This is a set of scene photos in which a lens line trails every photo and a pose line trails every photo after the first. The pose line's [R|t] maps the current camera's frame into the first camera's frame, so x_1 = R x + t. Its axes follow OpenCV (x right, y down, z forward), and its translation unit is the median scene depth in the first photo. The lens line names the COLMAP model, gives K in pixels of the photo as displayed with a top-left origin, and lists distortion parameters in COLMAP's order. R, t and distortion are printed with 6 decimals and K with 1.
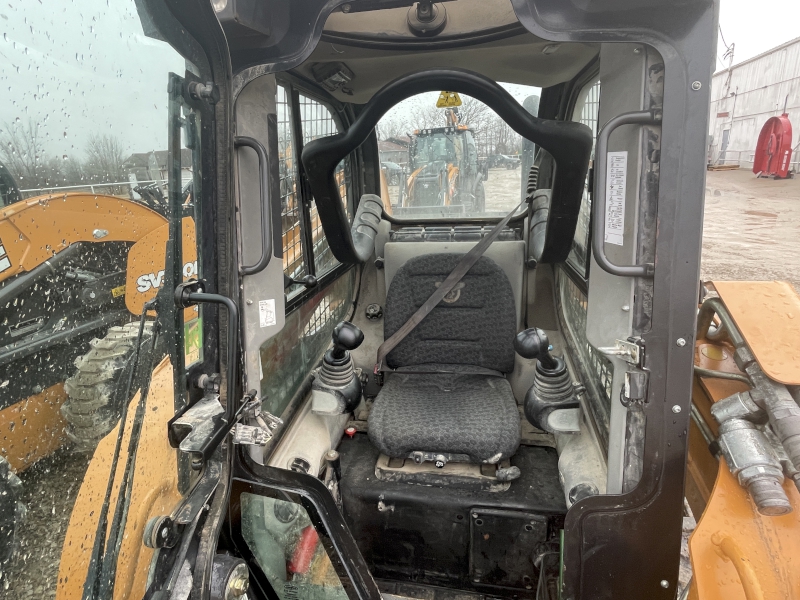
lens RADIAL K [[417.6, 0, 400.0], [0, 417.6, 300.0], [0, 0, 1]] dist [-0.000816, -0.000287]
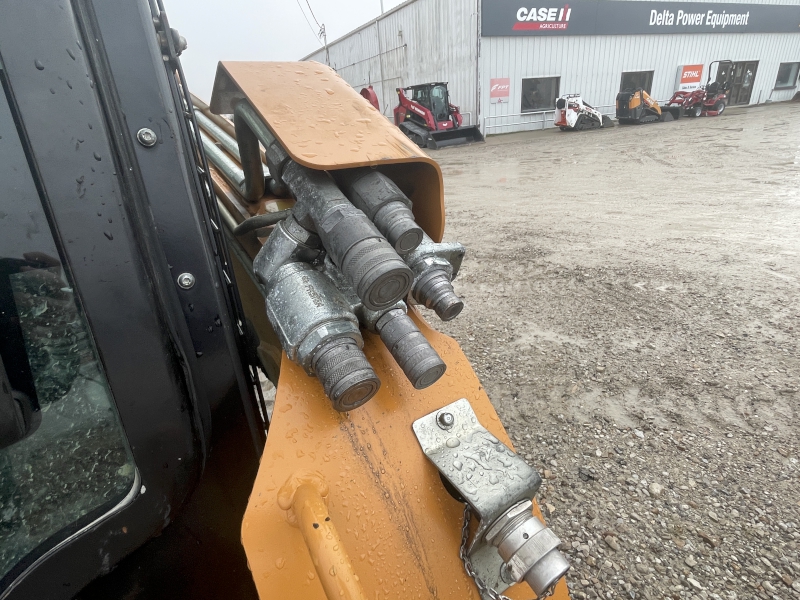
lens RADIAL K [[417.6, 0, 400.0], [0, 417.6, 300.0], [0, 0, 1]] dist [-0.000816, -0.000287]
pose [[0.727698, -0.253960, 0.637150, 0.591634], [0.221807, 0.966147, 0.131766, 0.309417], [-0.649044, 0.045439, 0.759393, 0.521186]]
